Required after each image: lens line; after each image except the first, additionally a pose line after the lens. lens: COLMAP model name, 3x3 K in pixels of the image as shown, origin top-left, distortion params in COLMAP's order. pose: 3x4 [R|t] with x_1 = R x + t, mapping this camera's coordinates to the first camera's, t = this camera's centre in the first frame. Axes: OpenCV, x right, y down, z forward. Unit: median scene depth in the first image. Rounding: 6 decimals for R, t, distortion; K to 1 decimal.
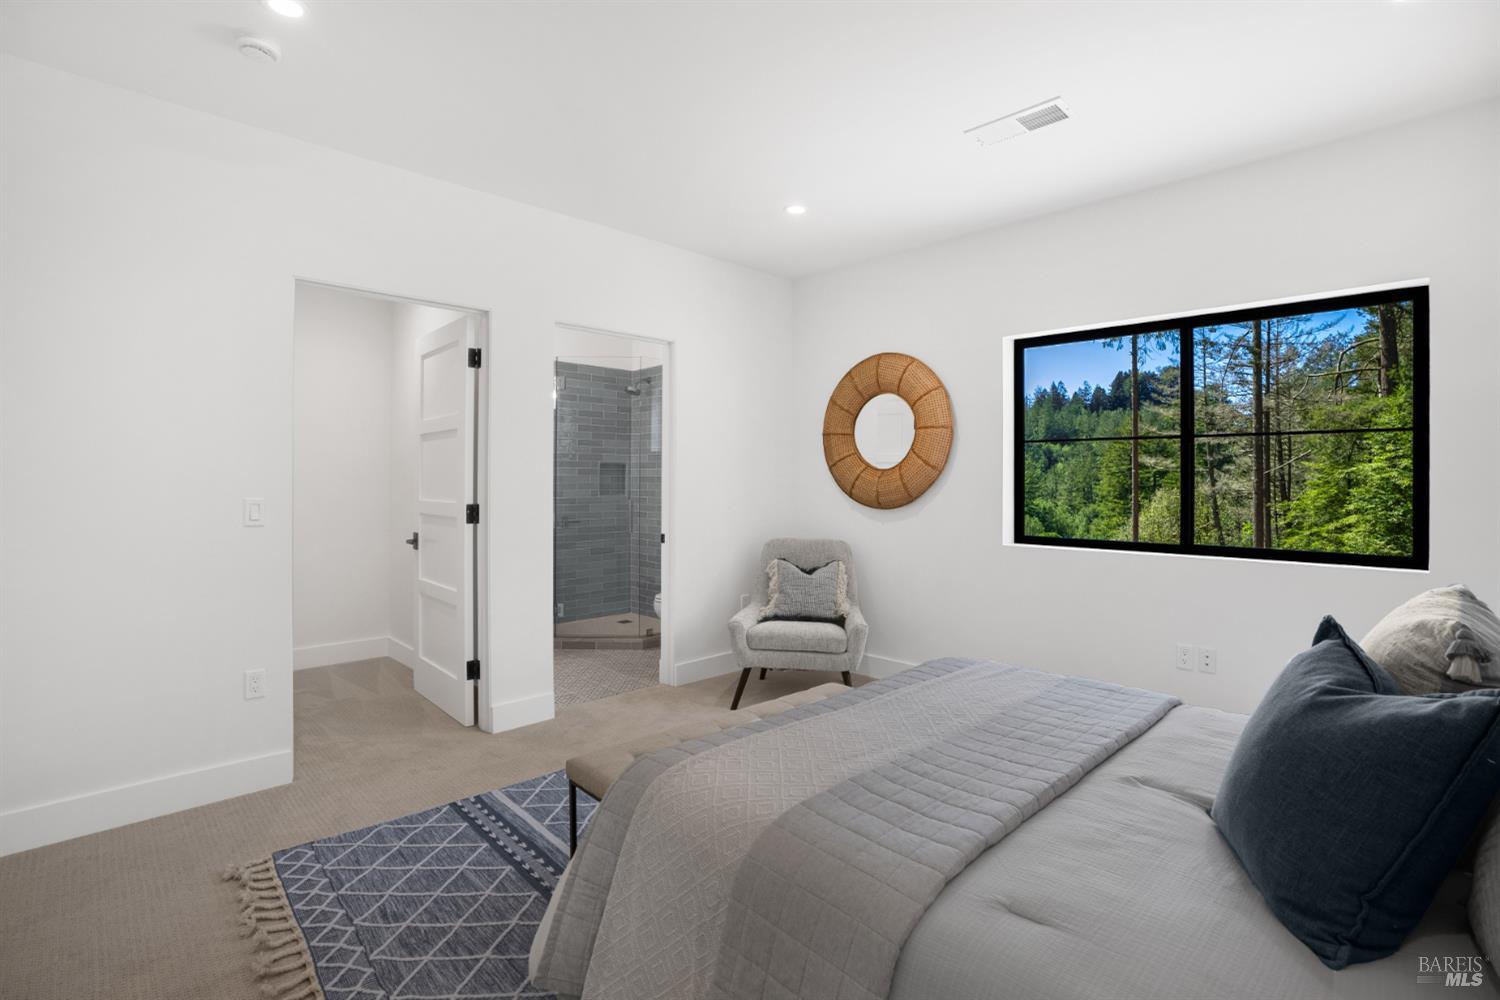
lens RADIAL K [[741.5, 0, 751.8], [0, 741.5, 487.3], [0, 0, 1]] dist [0.001086, 0.001569]
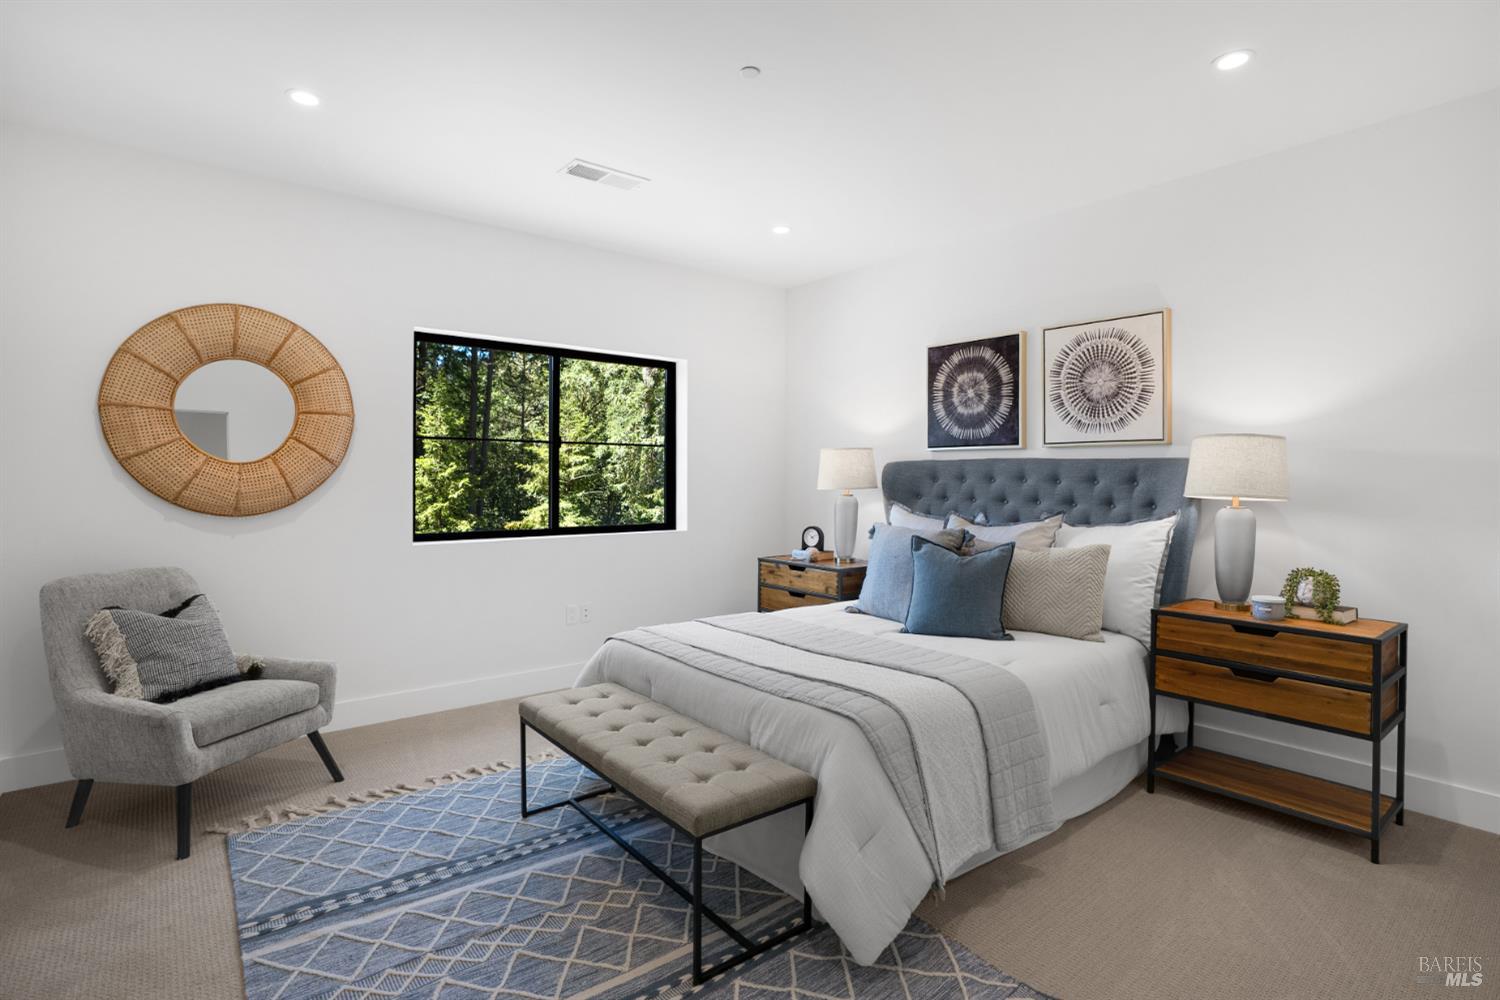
lens RADIAL K [[741.5, 0, 751.8], [0, 741.5, 487.3], [0, 0, 1]] dist [0.001086, 0.001569]
pose [[0.120014, -0.014746, 0.992663, -0.512196], [0.011243, 0.999846, 0.013493, -0.004320], [-0.992709, 0.009541, 0.120161, 0.418901]]
